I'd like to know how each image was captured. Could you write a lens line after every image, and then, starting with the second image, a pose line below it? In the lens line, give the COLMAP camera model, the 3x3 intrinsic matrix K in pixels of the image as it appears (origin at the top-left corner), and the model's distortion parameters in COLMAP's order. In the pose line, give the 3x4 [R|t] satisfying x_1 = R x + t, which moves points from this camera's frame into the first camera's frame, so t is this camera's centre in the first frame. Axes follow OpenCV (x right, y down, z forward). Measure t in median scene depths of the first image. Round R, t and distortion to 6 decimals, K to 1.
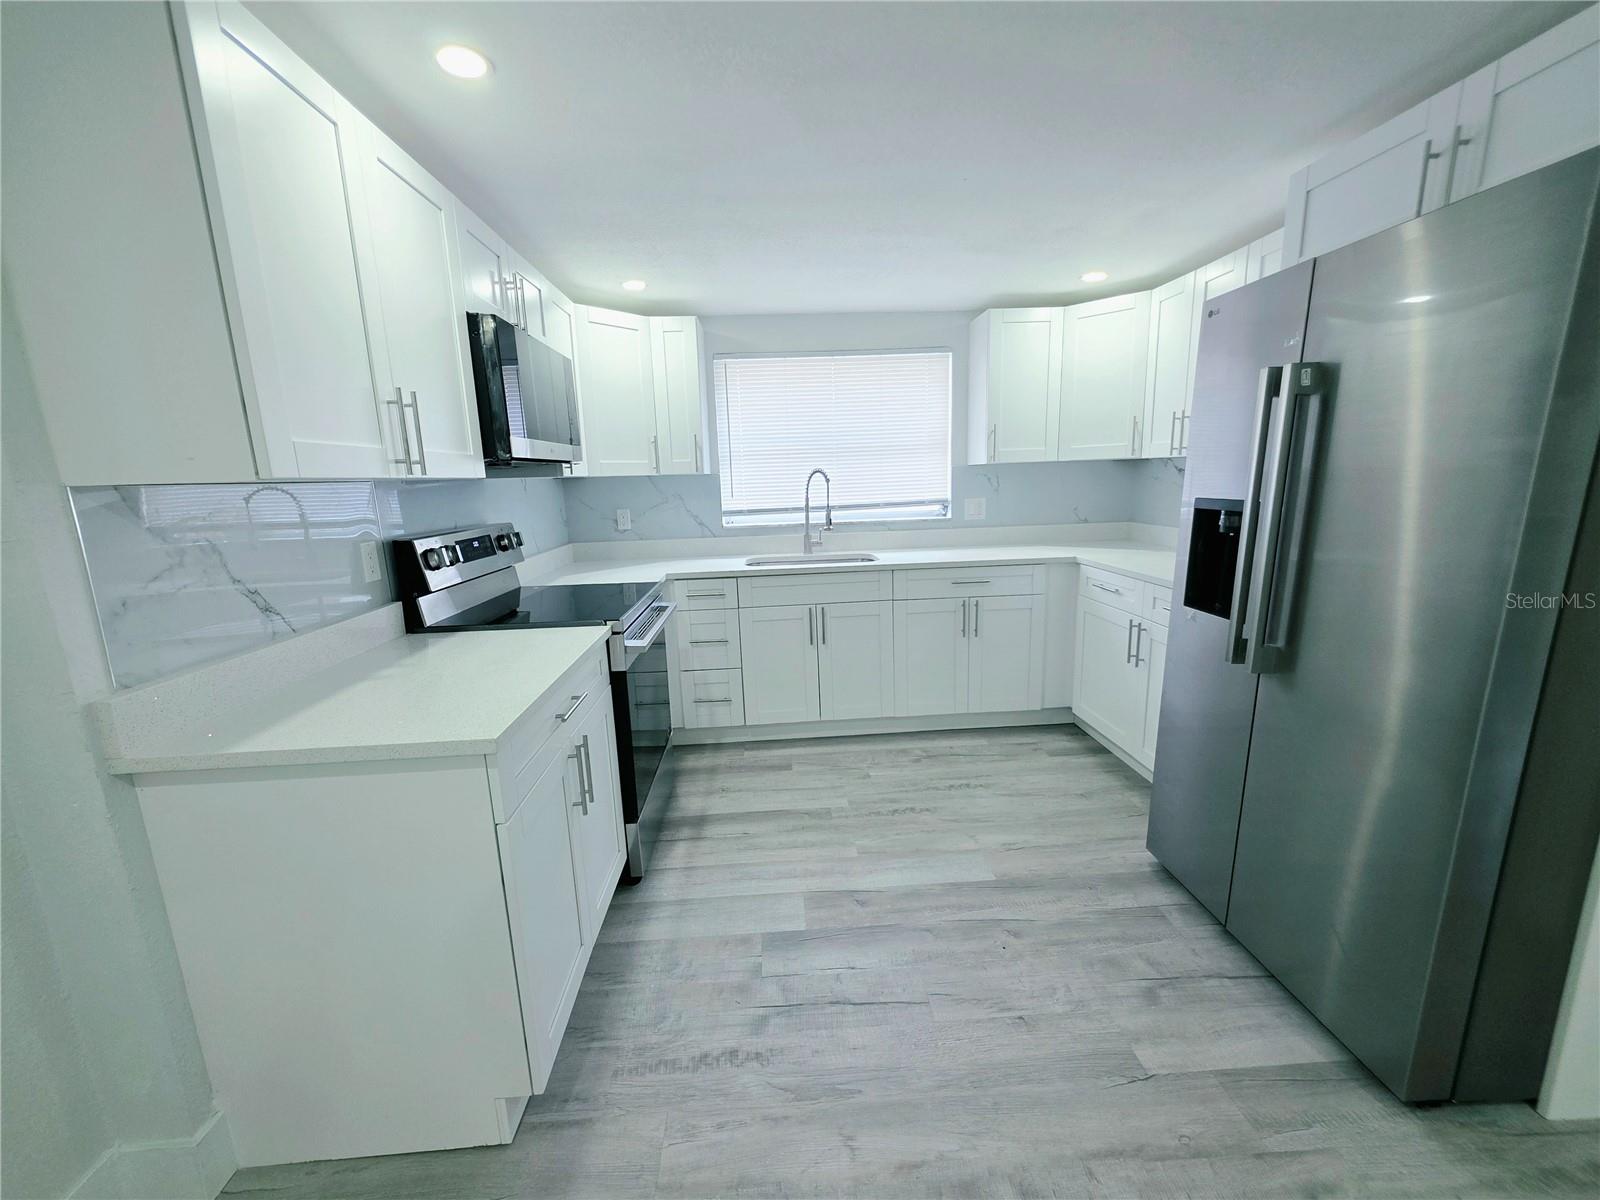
lens RADIAL K [[640.9, 0, 798.9], [0, 640.9, 602.6], [0, 0, 1]] dist [0.000512, 0.000394]
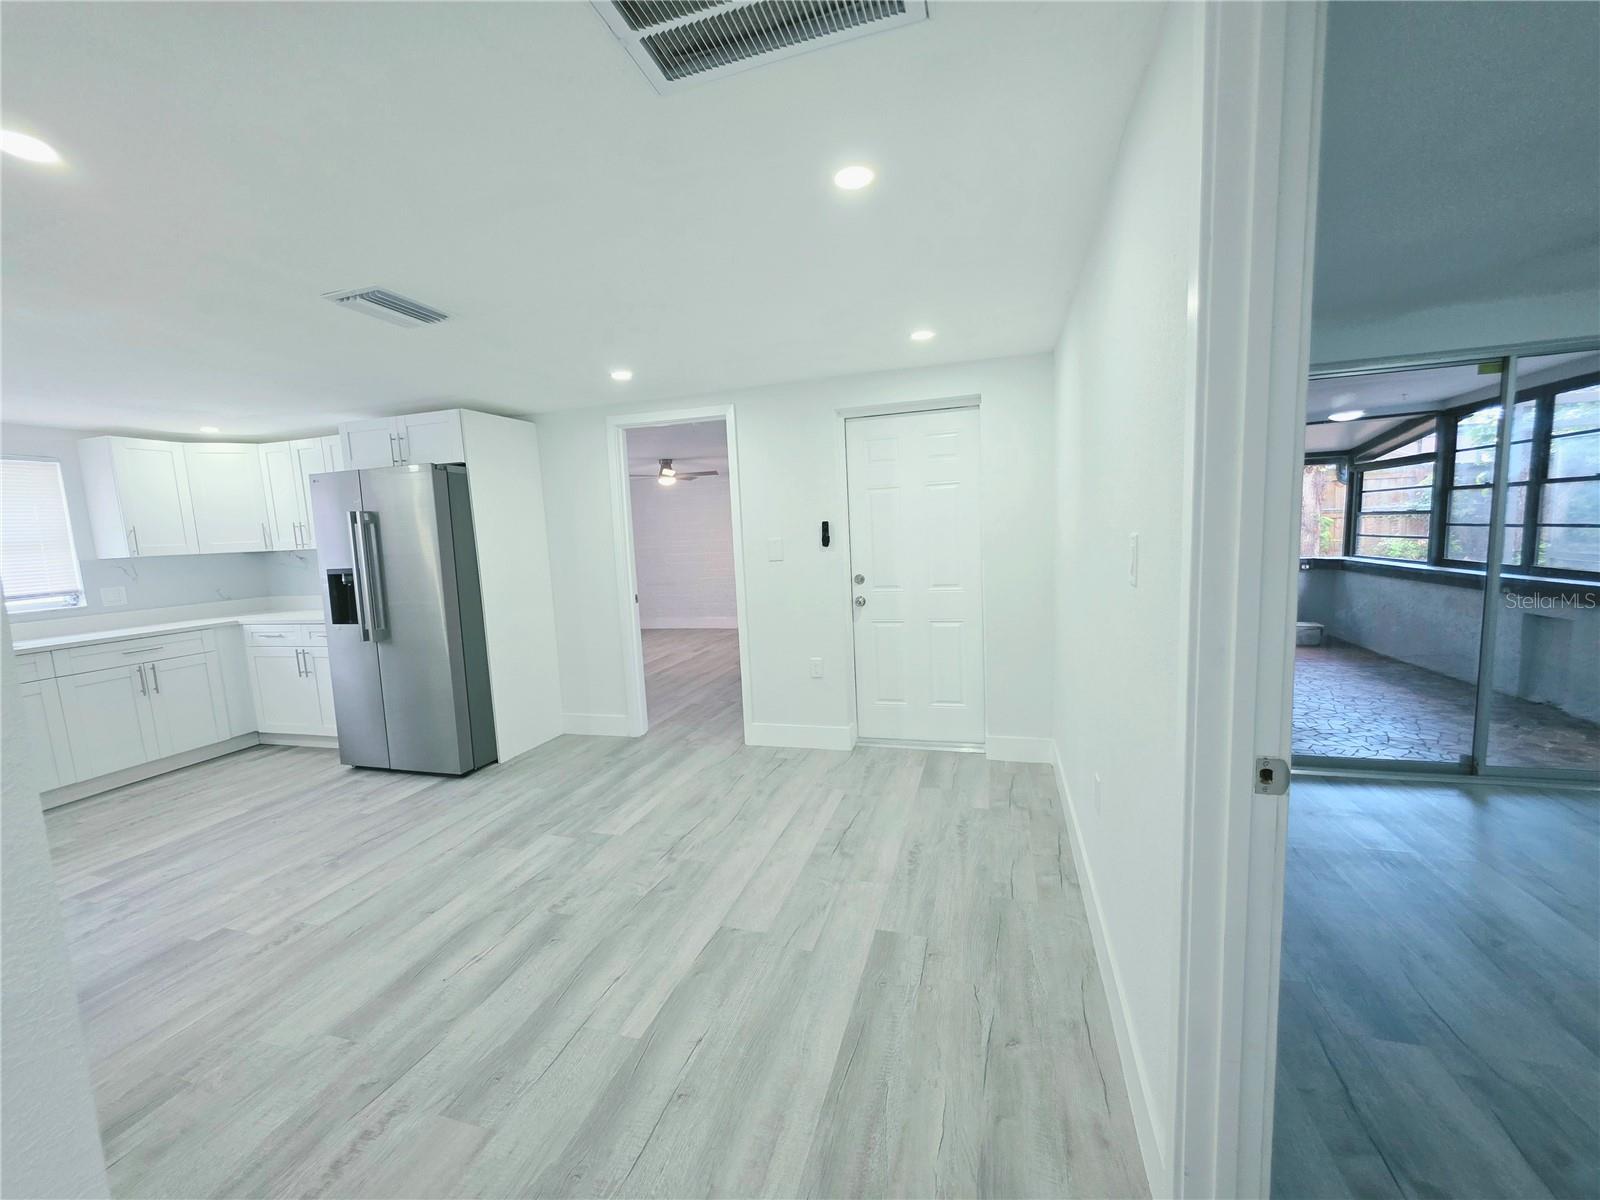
lens RADIAL K [[640.9, 0, 804.2], [0, 640.9, 601.3], [0, 0, 1]] dist [0.000512, 0.000394]
pose [[0.333654, -0.089630, 0.938425, -0.567229], [0.221358, 0.975086, 0.014428, 0.172944], [-0.916338, 0.202914, 0.345181, -0.761650]]
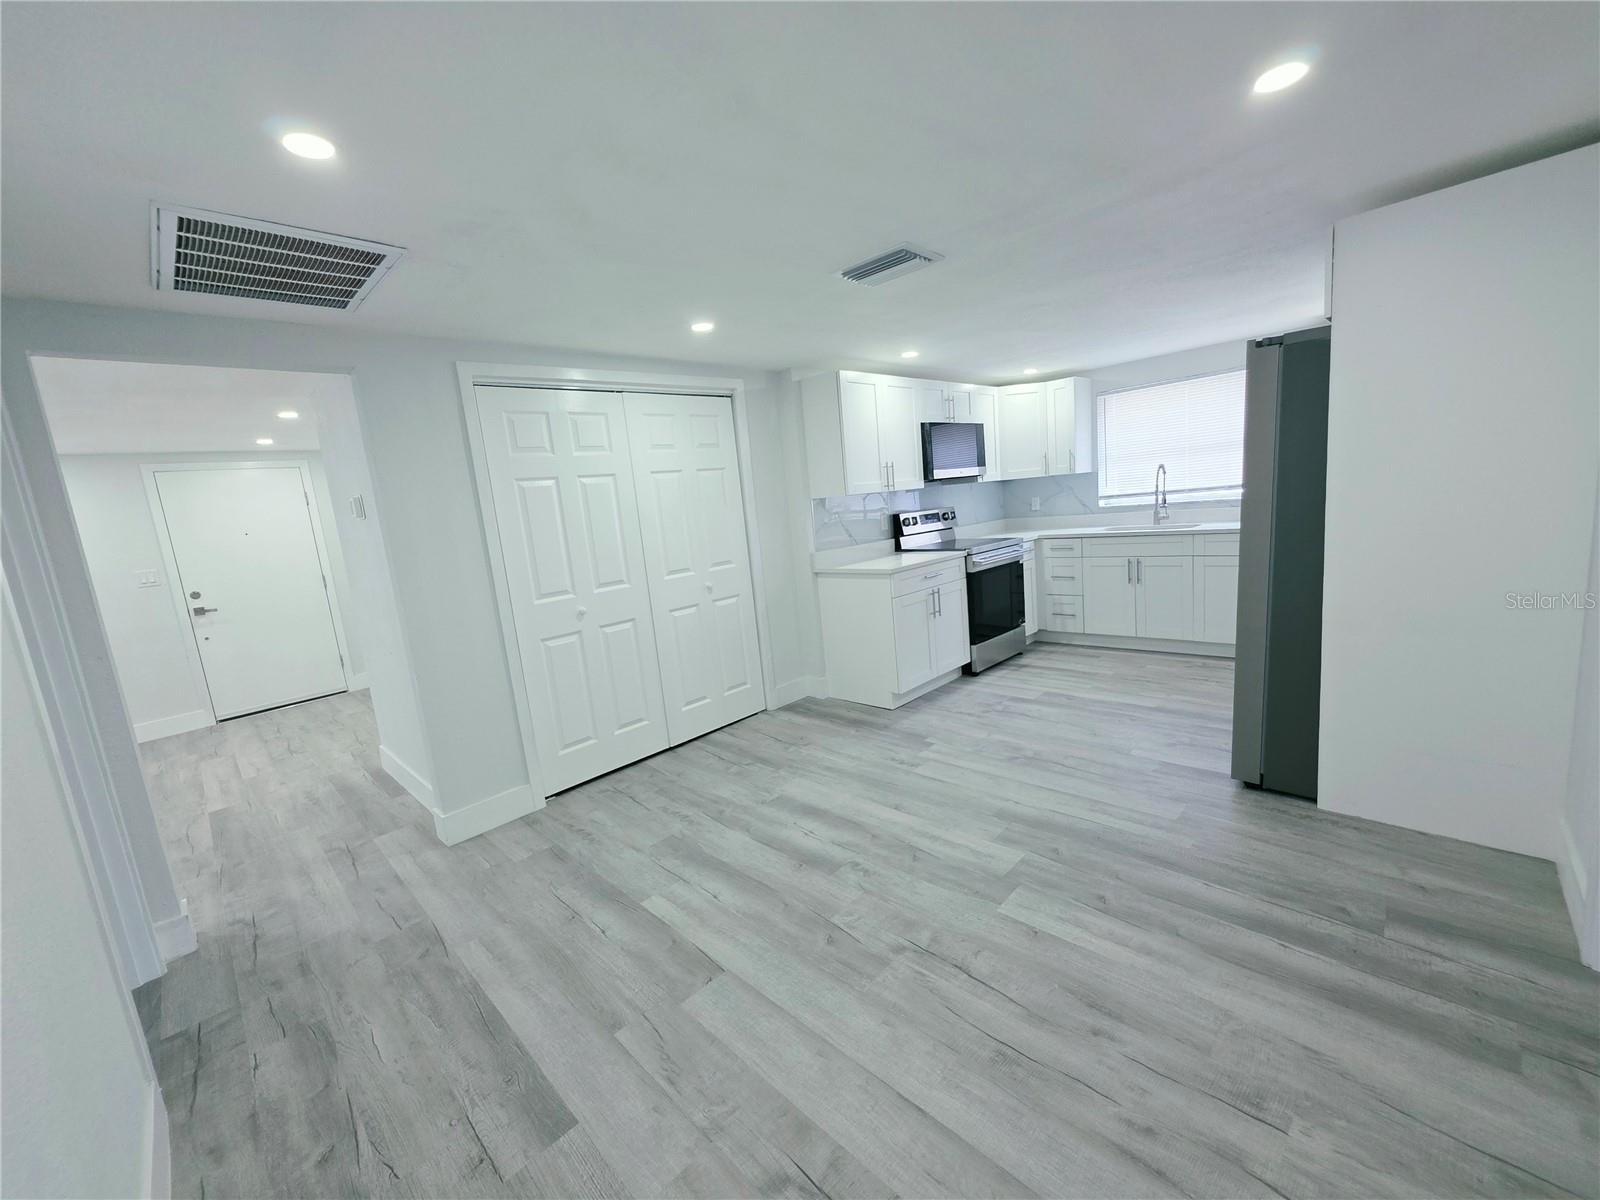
lens RADIAL K [[640.9, 0, 805.1], [0, 640.9, 600.9], [0, 0, 1]] dist [0.000512, 0.000394]
pose [[0.672845, 0.085106, -0.734872, 0.765317], [-0.072700, 0.996159, 0.048802, 0.108869], [0.736203, 0.020589, 0.676448, -0.722434]]
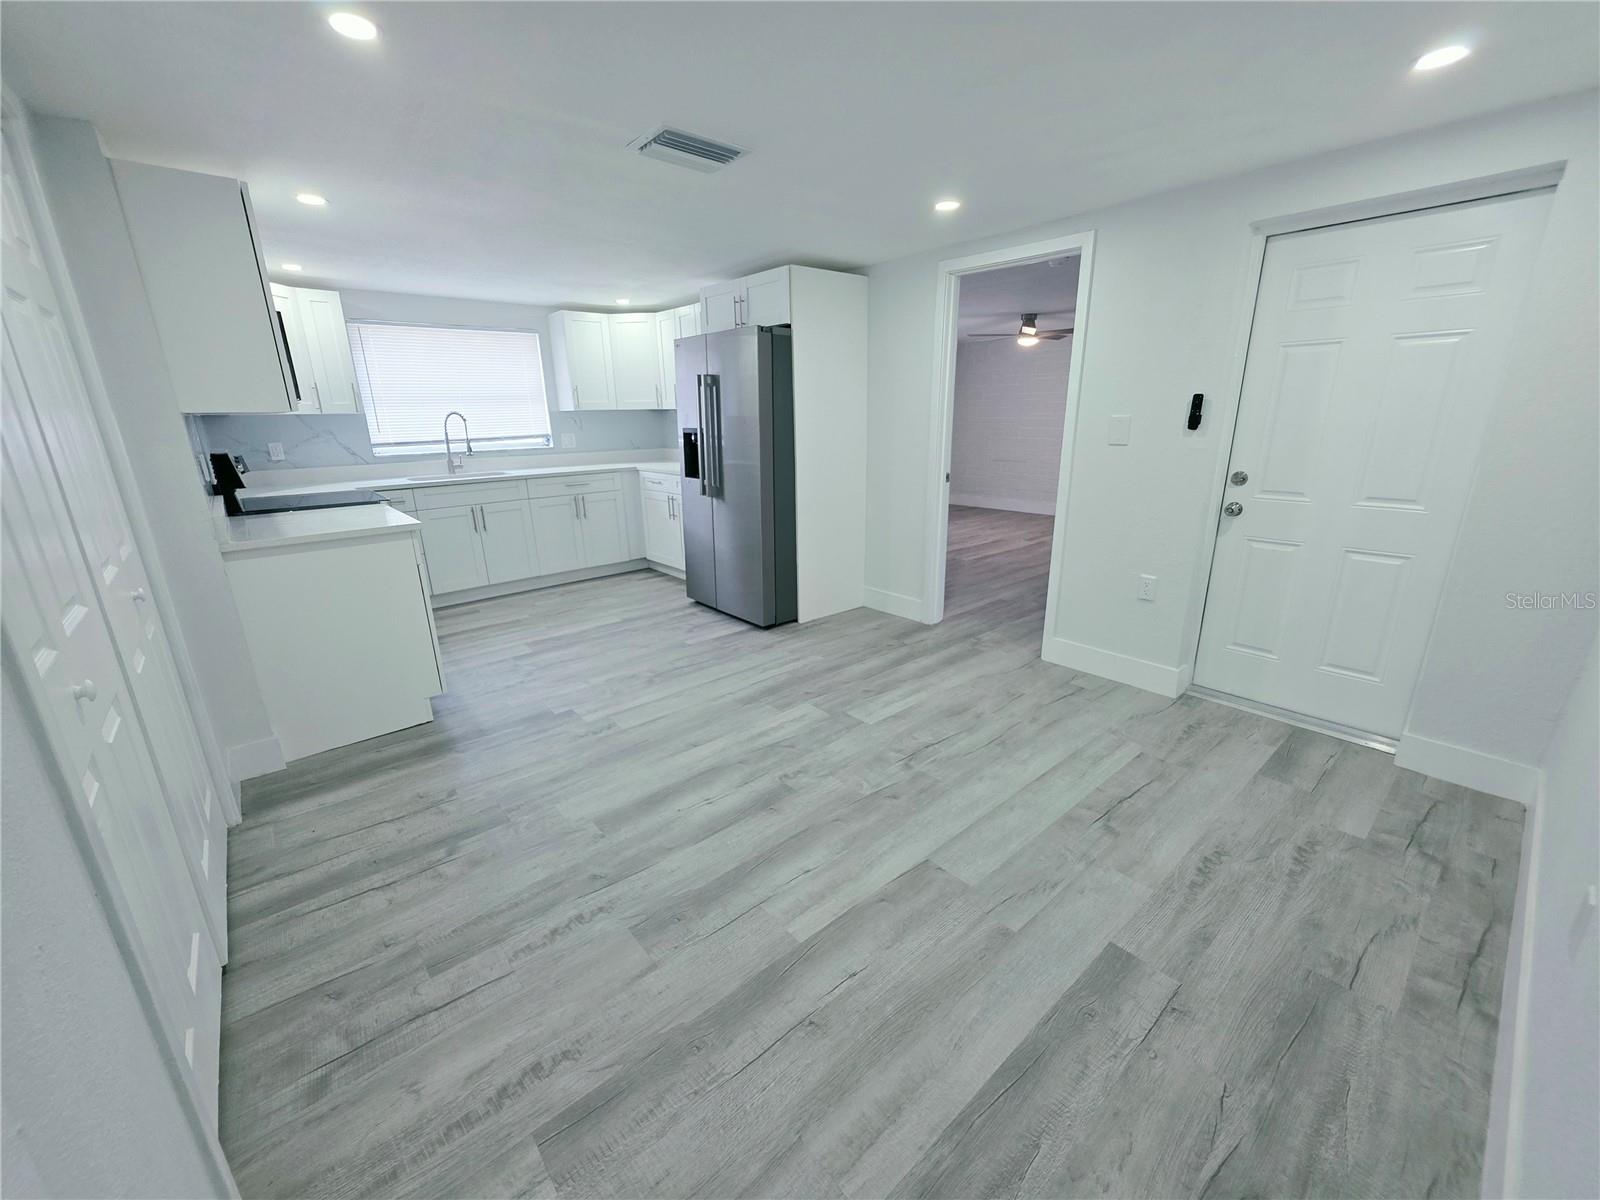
lens RADIAL K [[640.9, 0, 802.2], [0, 640.9, 602.4], [0, 0, 1]] dist [0.000512, 0.000394]
pose [[0.787469, -0.158410, 0.595650, -0.366474], [0.111707, 0.987084, 0.114830, 0.172180], [-0.606147, -0.023886, 0.794994, -0.793522]]
